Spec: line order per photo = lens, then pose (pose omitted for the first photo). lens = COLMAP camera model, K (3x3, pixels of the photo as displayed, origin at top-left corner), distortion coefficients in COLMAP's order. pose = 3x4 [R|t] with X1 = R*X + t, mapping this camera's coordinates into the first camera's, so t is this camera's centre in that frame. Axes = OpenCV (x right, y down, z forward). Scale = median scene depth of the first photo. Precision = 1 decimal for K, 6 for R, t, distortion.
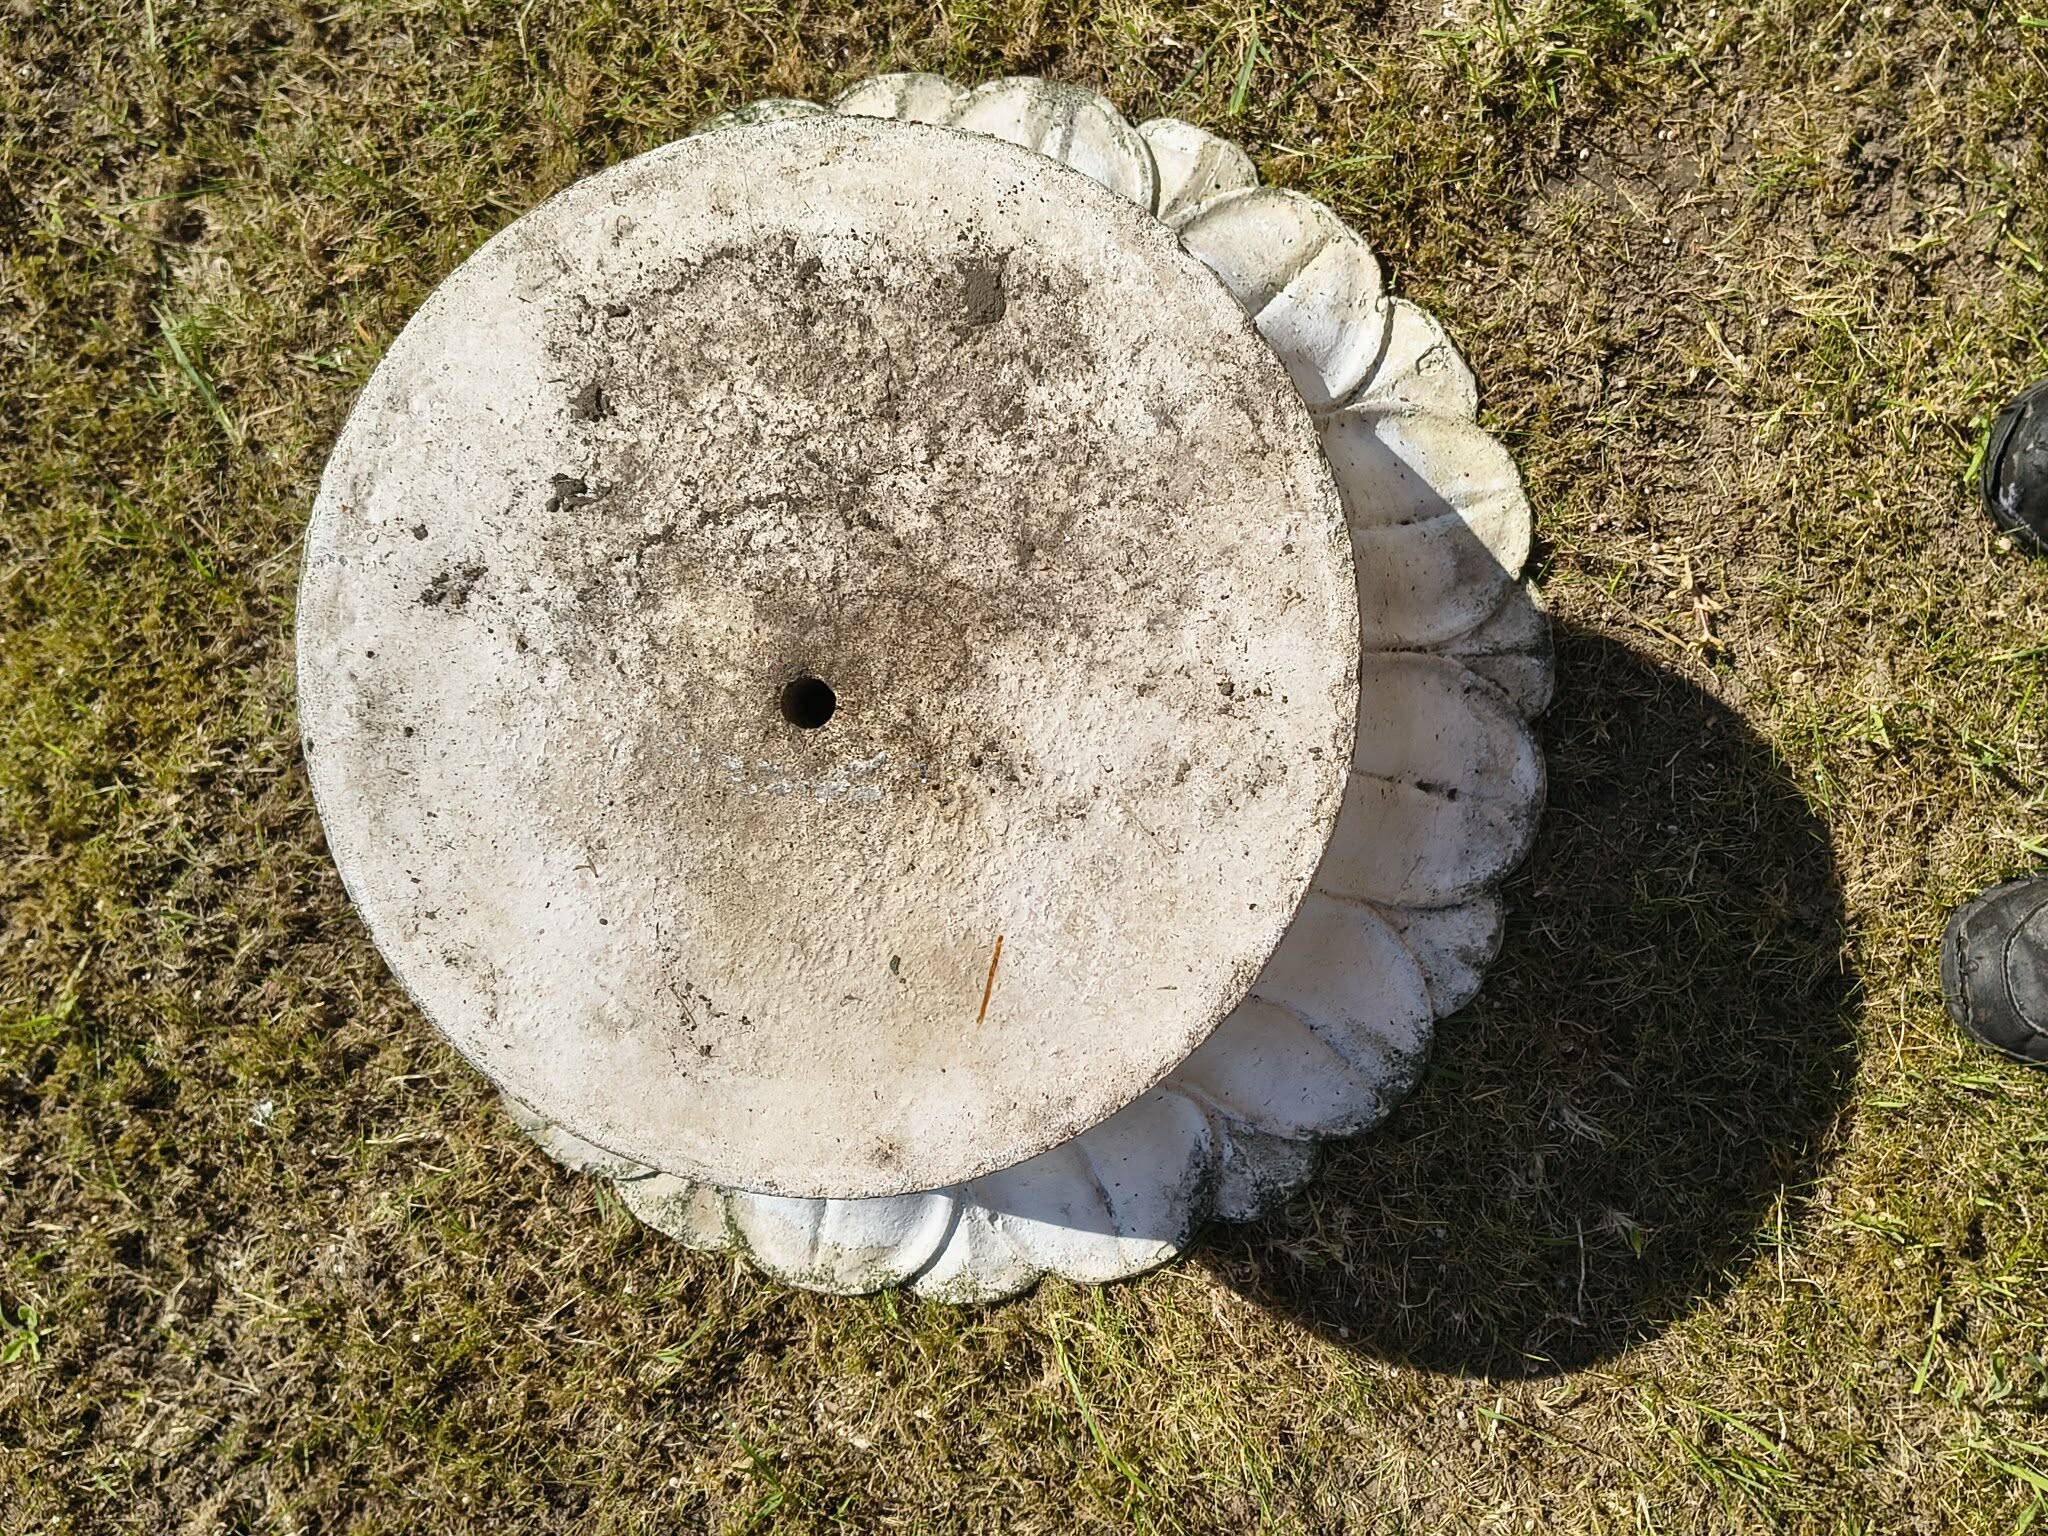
lens RADIAL K [[1411.1, 0, 1024.0], [0, 1411.1, 768.0], [0, 0, 1]] dist [0.002438, 0.001052]
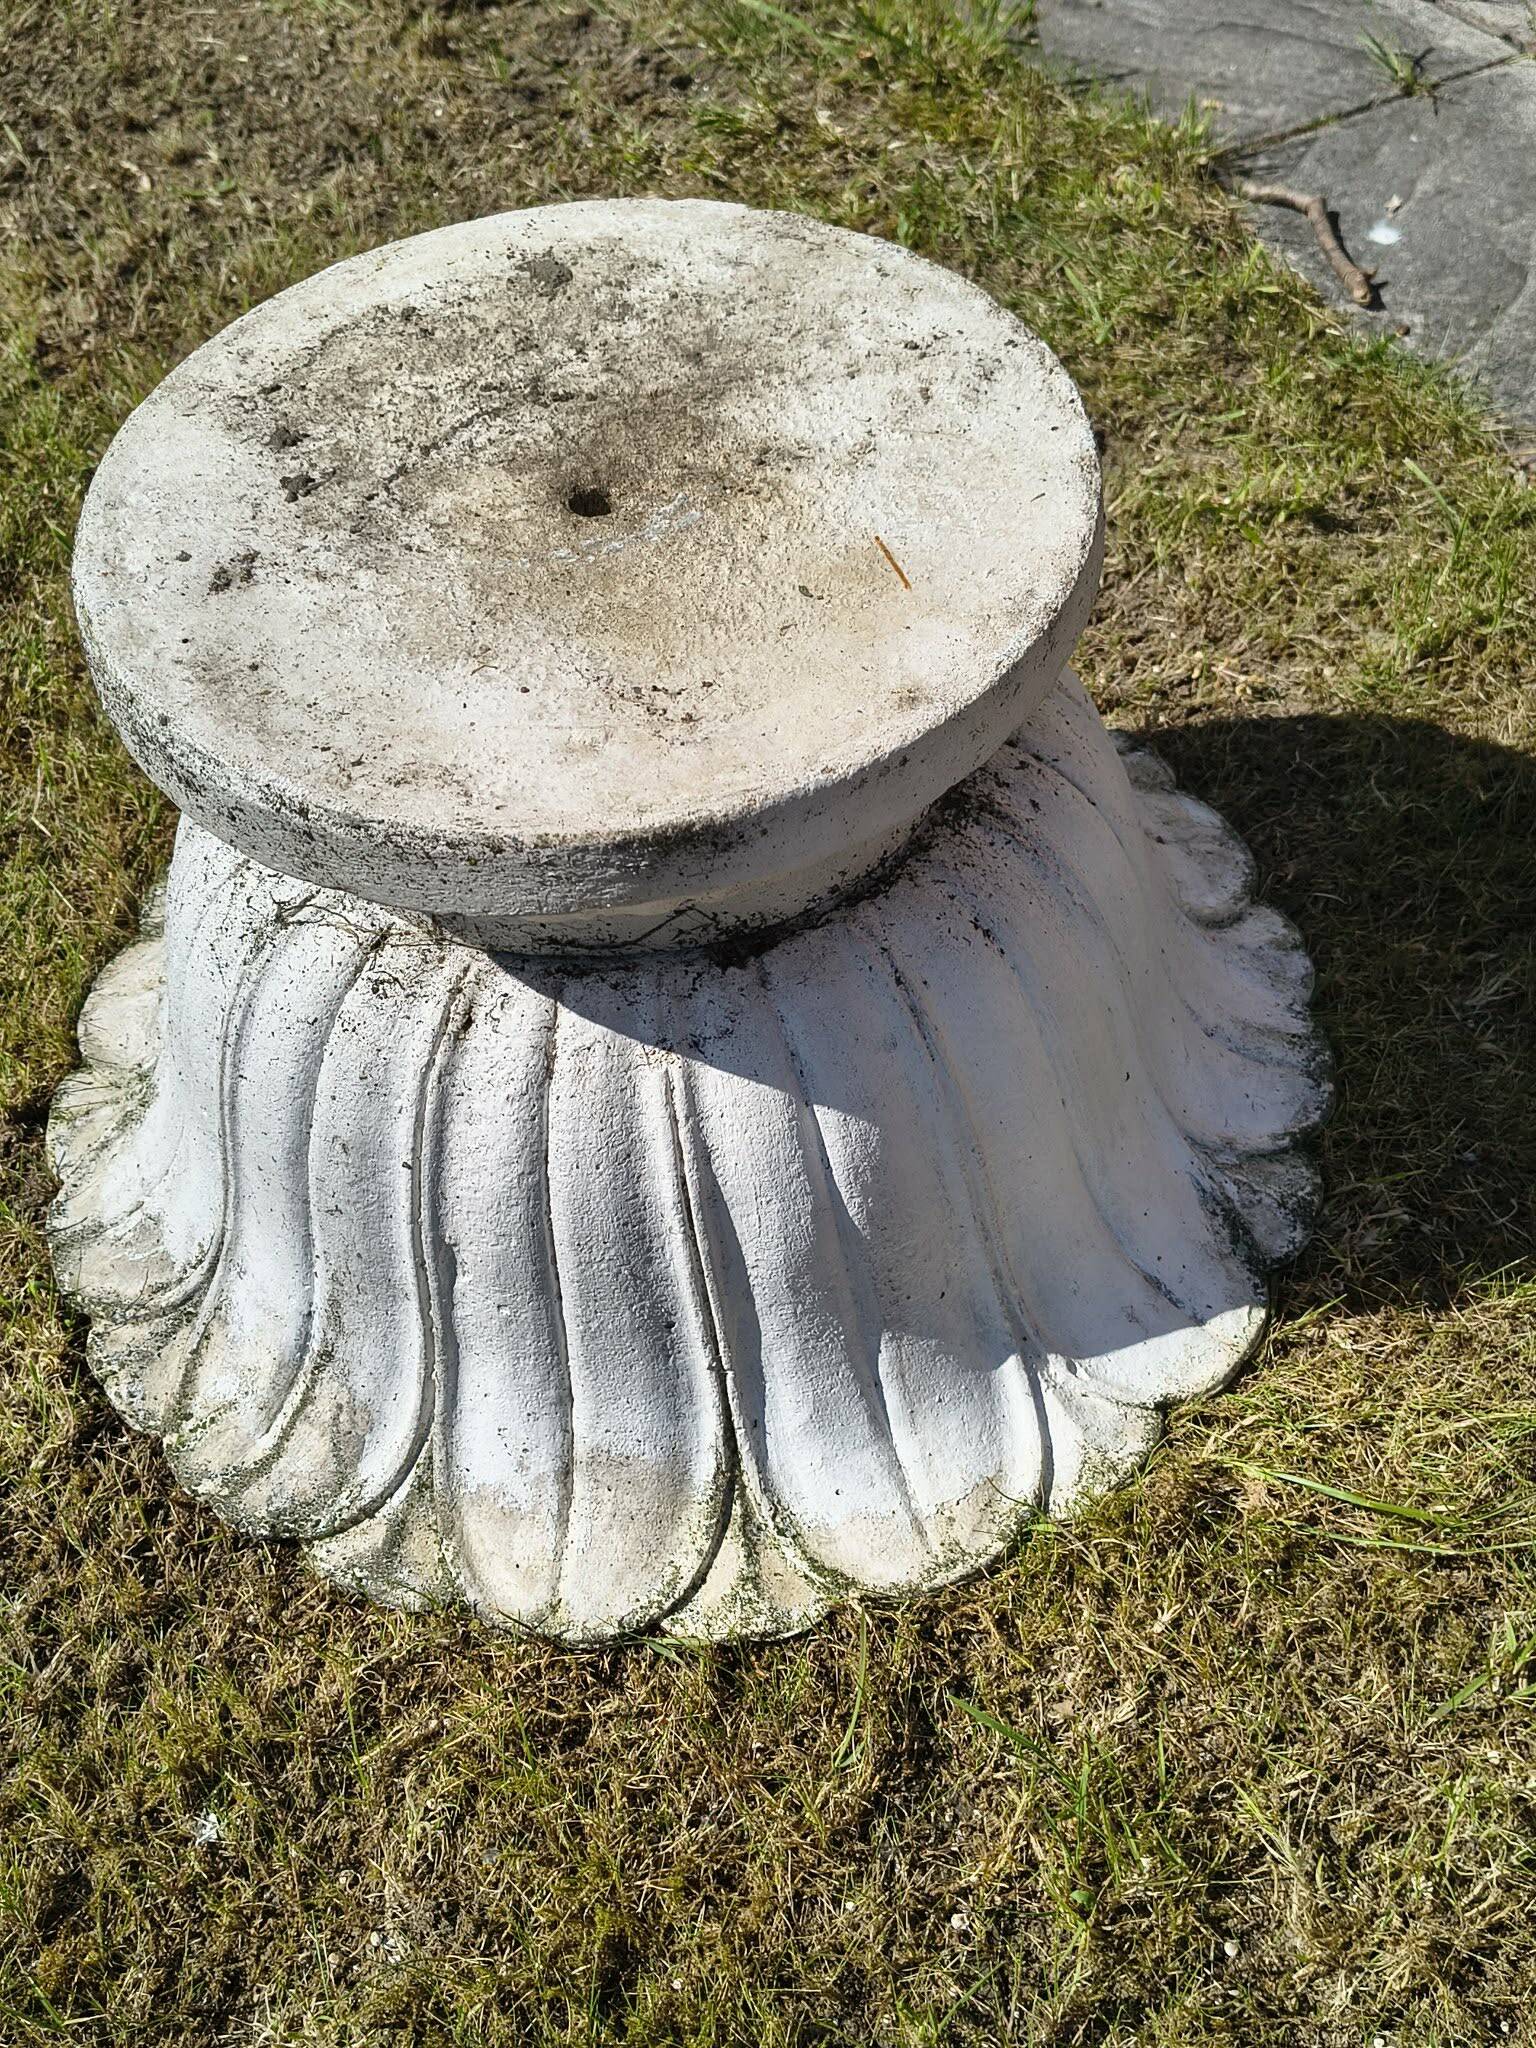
lens RADIAL K [[1441.0, 0, 768.0], [0, 1441.0, 1024.0], [0, 0, 1]] dist [-0.028420, 0.090410]
pose [[0.834851, -0.490318, 0.250224, -0.493591], [0.550050, 0.725180, -0.414197, 0.732359], [0.021631, 0.483429, 0.875116, 0.255711]]
